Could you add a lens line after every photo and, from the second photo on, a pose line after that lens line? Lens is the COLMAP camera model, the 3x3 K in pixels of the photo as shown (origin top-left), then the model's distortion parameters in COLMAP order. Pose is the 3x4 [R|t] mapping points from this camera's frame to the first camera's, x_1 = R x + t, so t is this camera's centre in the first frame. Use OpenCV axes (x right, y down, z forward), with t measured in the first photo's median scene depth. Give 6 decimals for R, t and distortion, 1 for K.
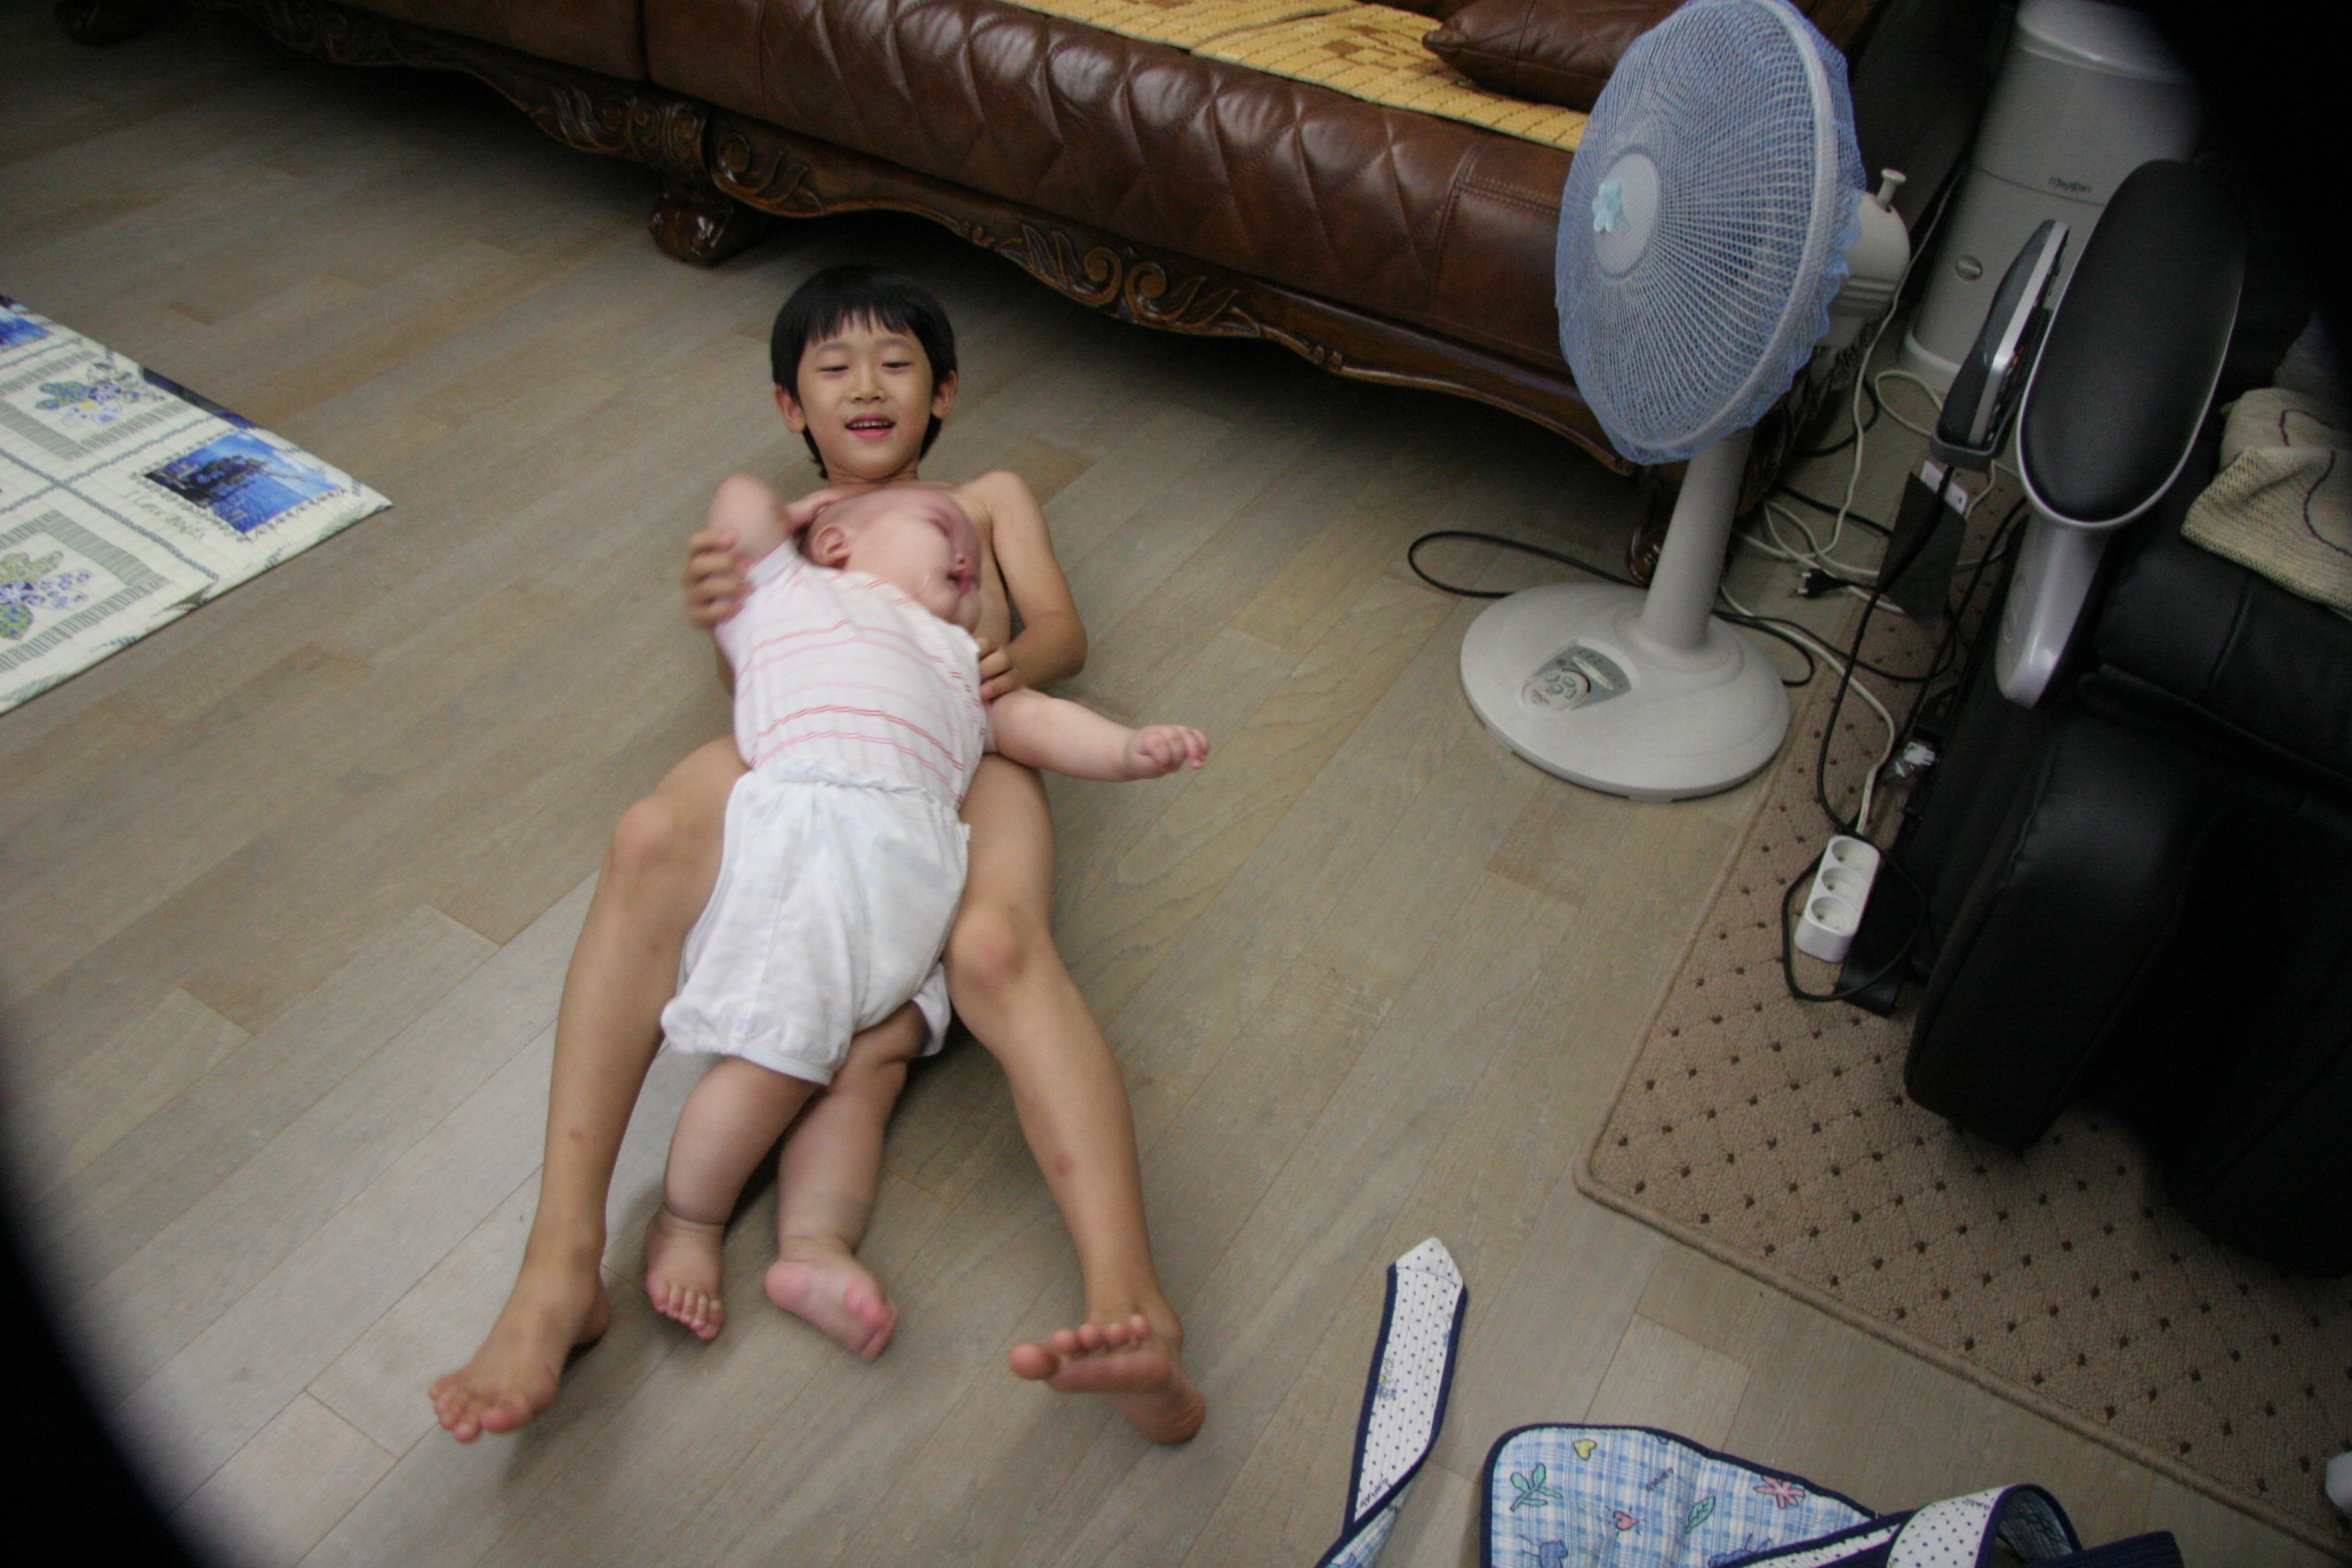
lens RADIAL K [[1850.7, 0, 1176.0], [0, 1850.7, 784.0], [0, 0, 1]] dist [-0.179636, 0.137738]
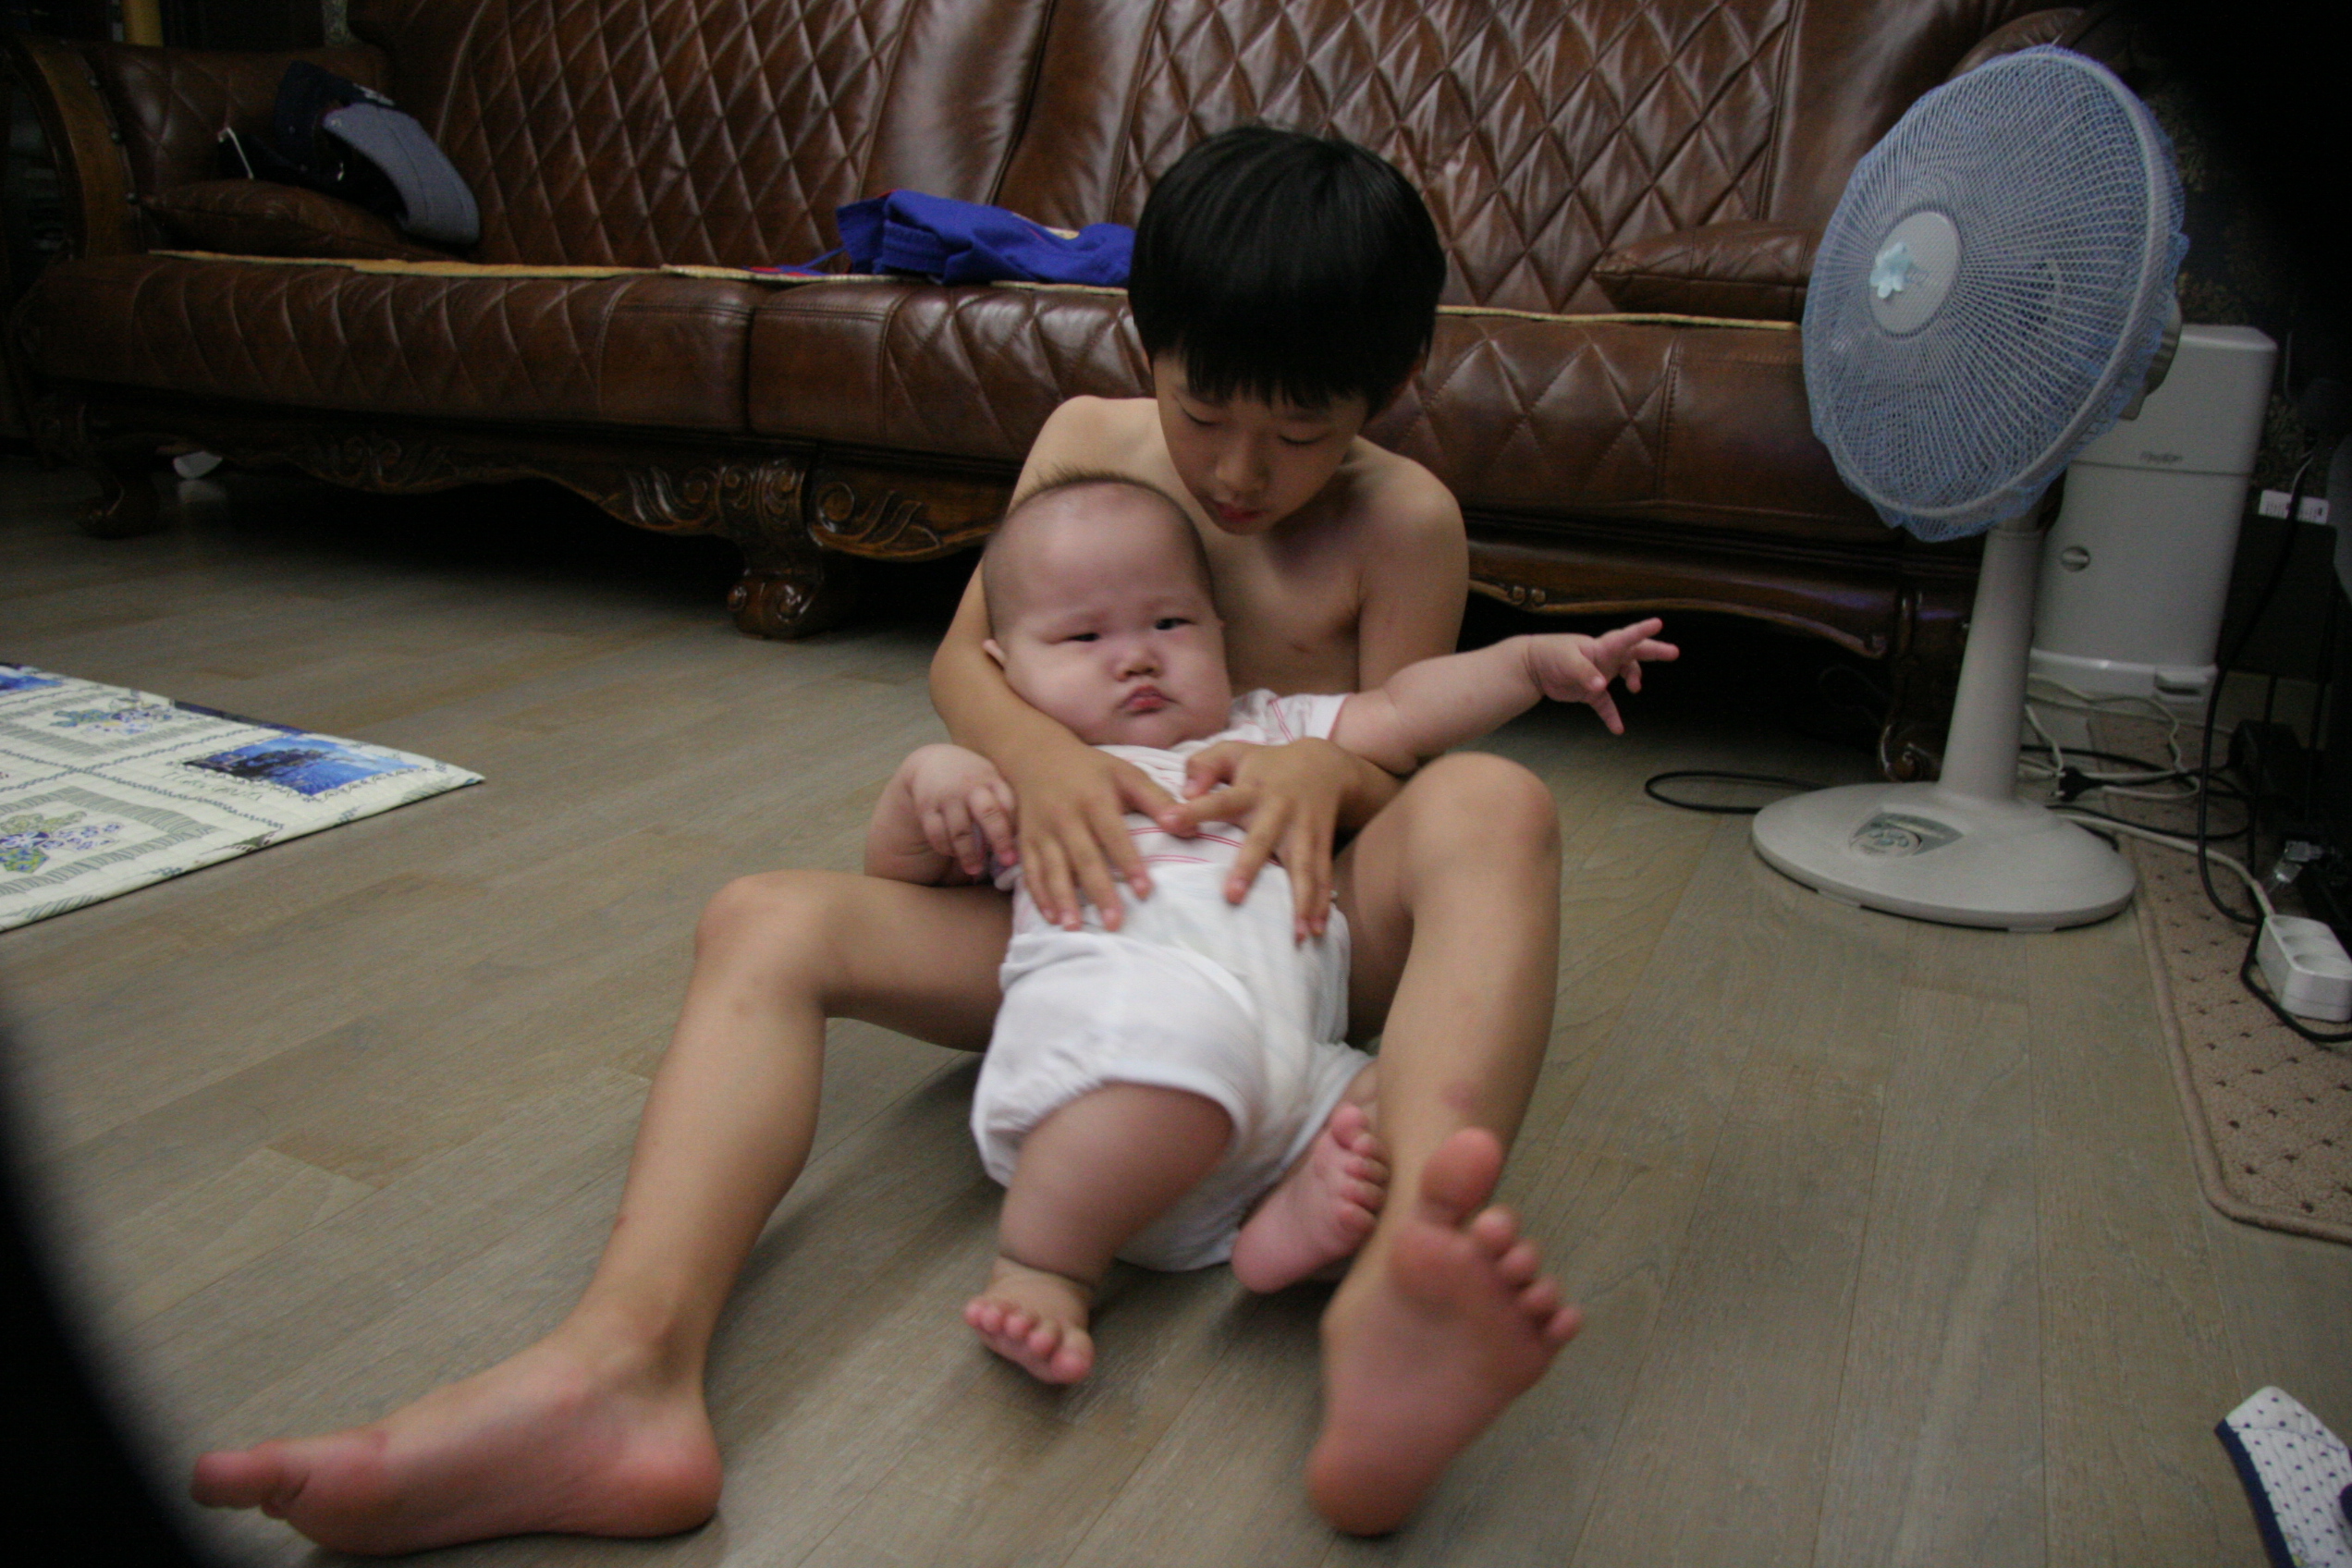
lens RADIAL K [[1824.9, 0, 1199.3], [0, 1824.9, 775.7], [0, 0, 1]] dist [-0.179325, 0.126072]
pose [[0.992952, -0.055846, 0.104534, -0.204366], [0.093728, 0.909836, -0.404244, 0.229920], [-0.072533, 0.411193, 0.908658, 0.225921]]
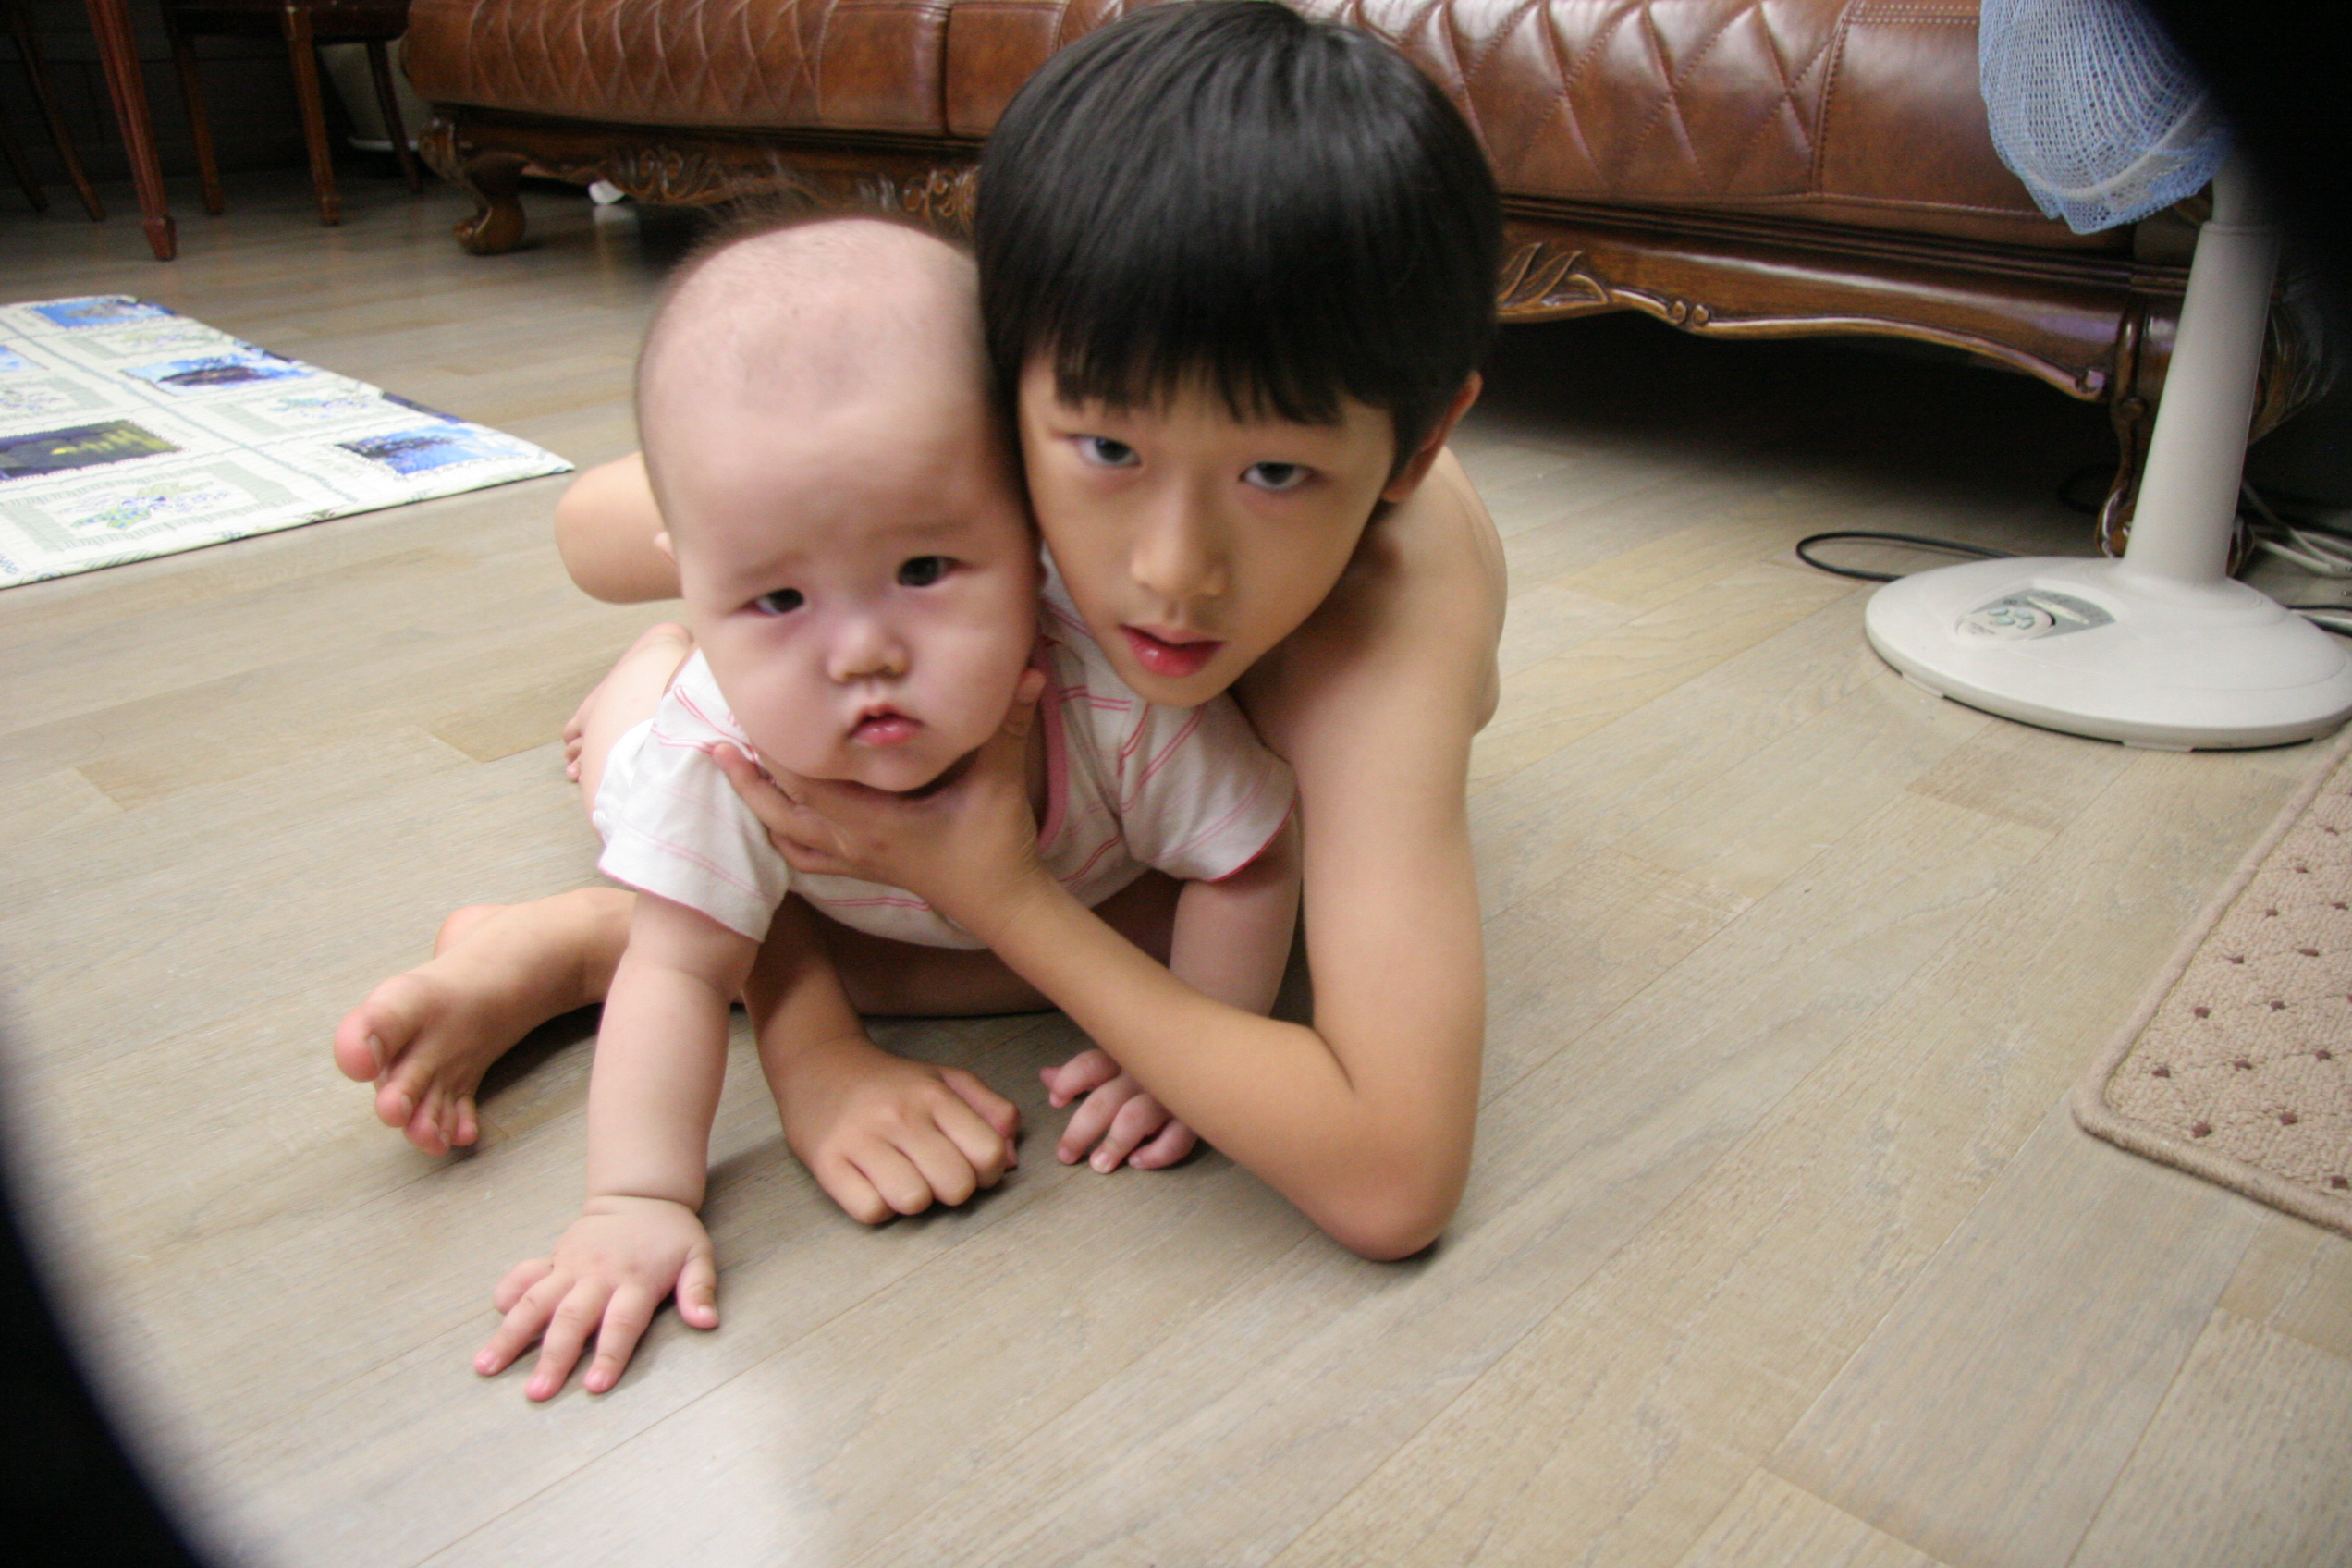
lens RADIAL K [[1850.7, 0, 1176.0], [0, 1850.7, 784.0], [0, 0, 1]] dist [-0.179636, 0.137738]
pose [[0.973722, 0.031798, -0.225509, 0.053492], [-0.097247, 0.953444, -0.285461, 0.228094], [0.205933, 0.299889, 0.931482, 0.309380]]
